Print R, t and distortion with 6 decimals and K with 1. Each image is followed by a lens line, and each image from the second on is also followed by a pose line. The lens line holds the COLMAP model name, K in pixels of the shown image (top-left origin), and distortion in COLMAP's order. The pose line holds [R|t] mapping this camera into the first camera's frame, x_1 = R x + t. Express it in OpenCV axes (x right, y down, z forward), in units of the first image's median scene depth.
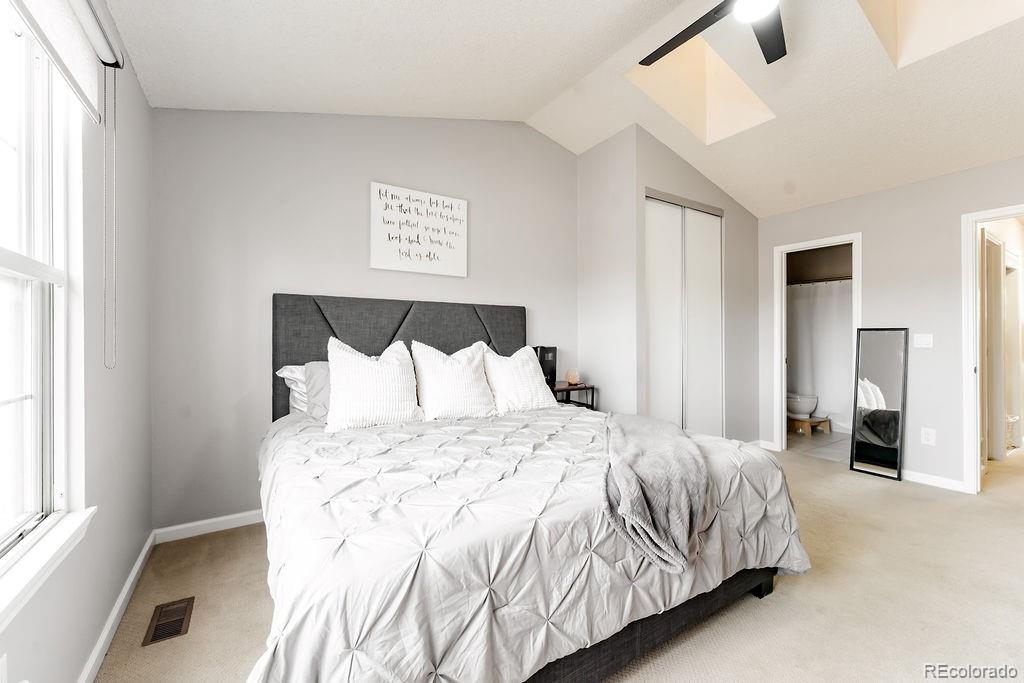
lens RADIAL K [[417.9, 0, 512.0], [0, 417.9, 341.5], [0, 0, 1]] dist [0.000561, -0.000073]
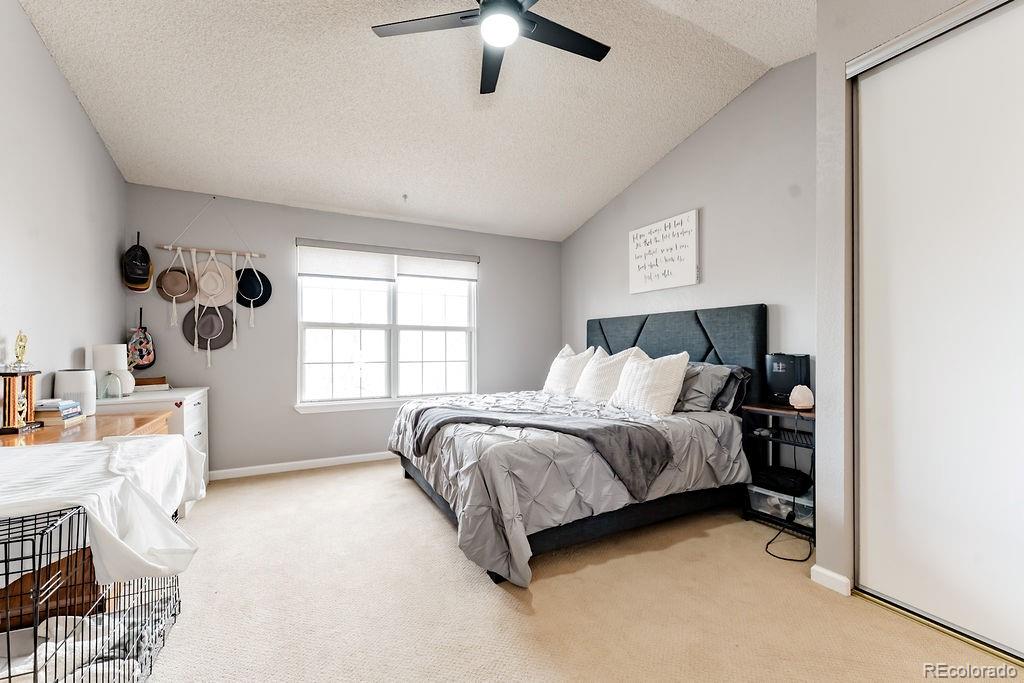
lens RADIAL K [[417.9, 0, 512.0], [0, 417.9, 341.5], [0, 0, 1]] dist [0.000561, -0.000073]
pose [[-0.091674, -0.012666, -0.995709, 1.023715], [-0.000697, 0.999920, -0.012655, -0.000054], [0.995789, -0.000466, -0.091675, 0.698289]]
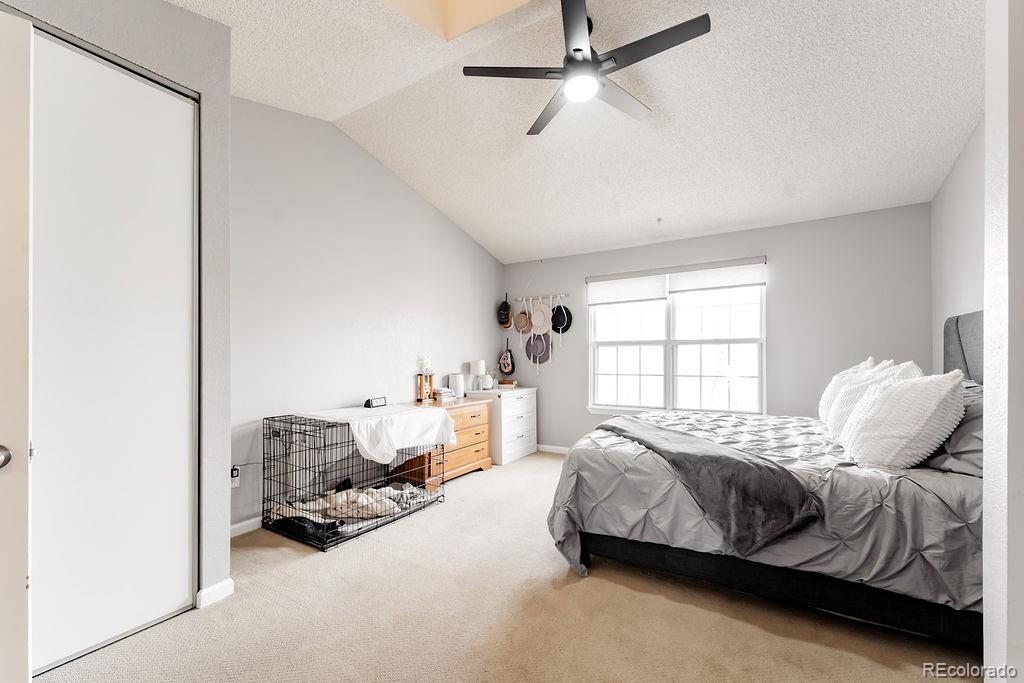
lens RADIAL K [[410.1, 0, 514.2], [0, 410.1, 359.3], [0, 0, 1]] dist [-0.000055, -0.000060]
pose [[-0.894807, 0.001282, -0.446451, 0.810747], [0.003057, 0.999990, -0.003257, -0.002717], [0.446442, -0.004279, -0.894802, 1.215322]]
